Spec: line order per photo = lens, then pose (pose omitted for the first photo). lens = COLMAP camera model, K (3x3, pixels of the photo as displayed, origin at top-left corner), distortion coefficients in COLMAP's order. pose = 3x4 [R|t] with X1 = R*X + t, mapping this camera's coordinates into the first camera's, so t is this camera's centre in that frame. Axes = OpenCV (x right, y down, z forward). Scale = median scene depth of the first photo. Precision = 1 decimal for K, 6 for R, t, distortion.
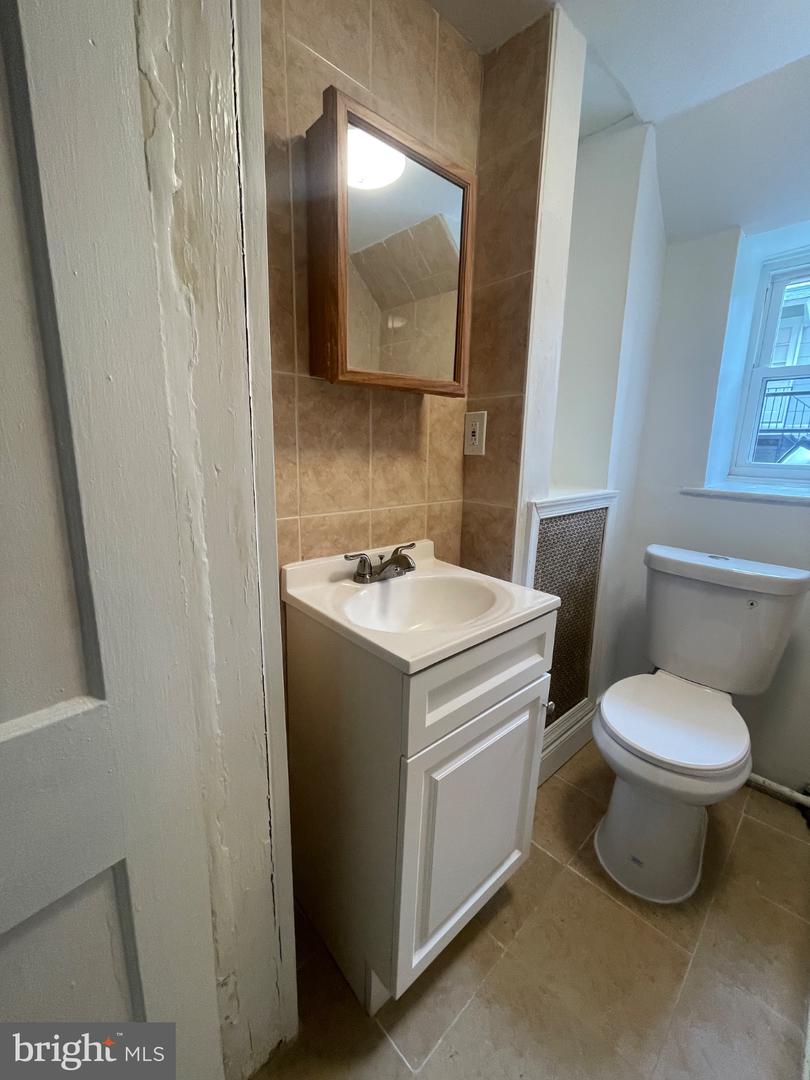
lens RADIAL K [[437.6, 0, 404.2], [0, 437.6, 537.8], [0, 0, 1]] dist [0.006378, -0.000439]
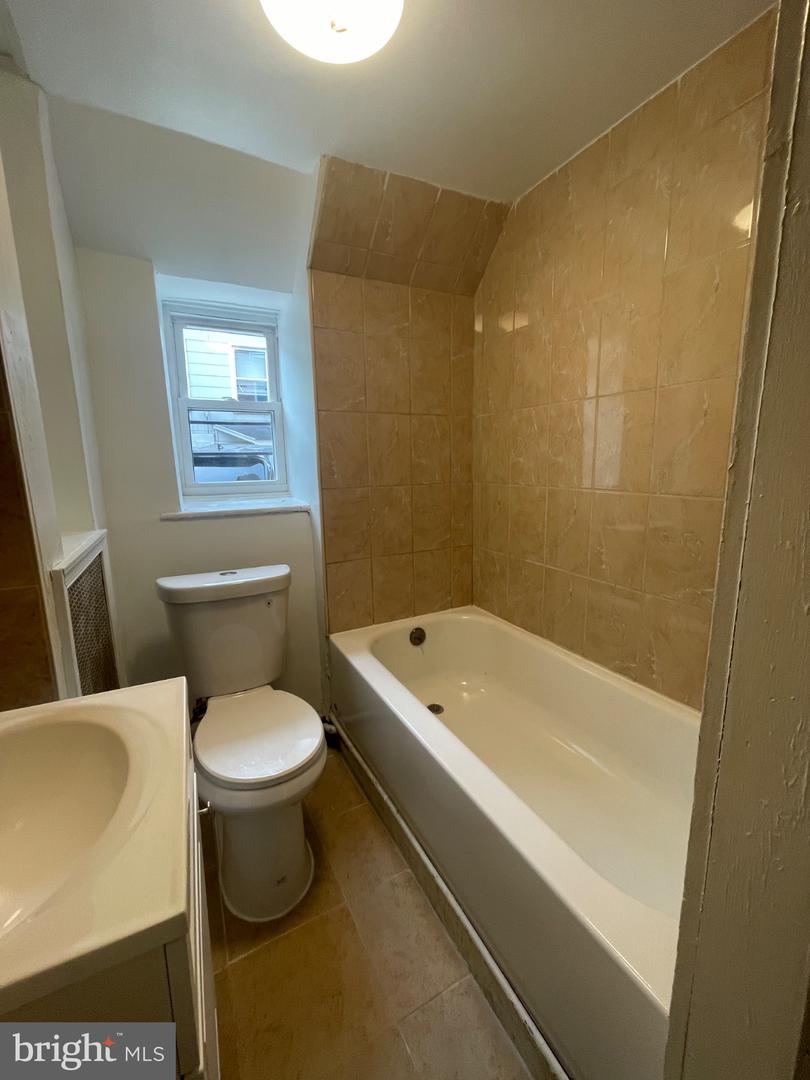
lens RADIAL K [[437.6, 0, 403.4], [0, 437.6, 536.5], [0, 0, 1]] dist [0.006378, -0.000439]
pose [[0.270194, -0.193953, 0.943068, -0.171446], [0.223347, 0.965407, 0.134557, -0.091850], [-0.936542, 0.174274, 0.304166, 0.250744]]
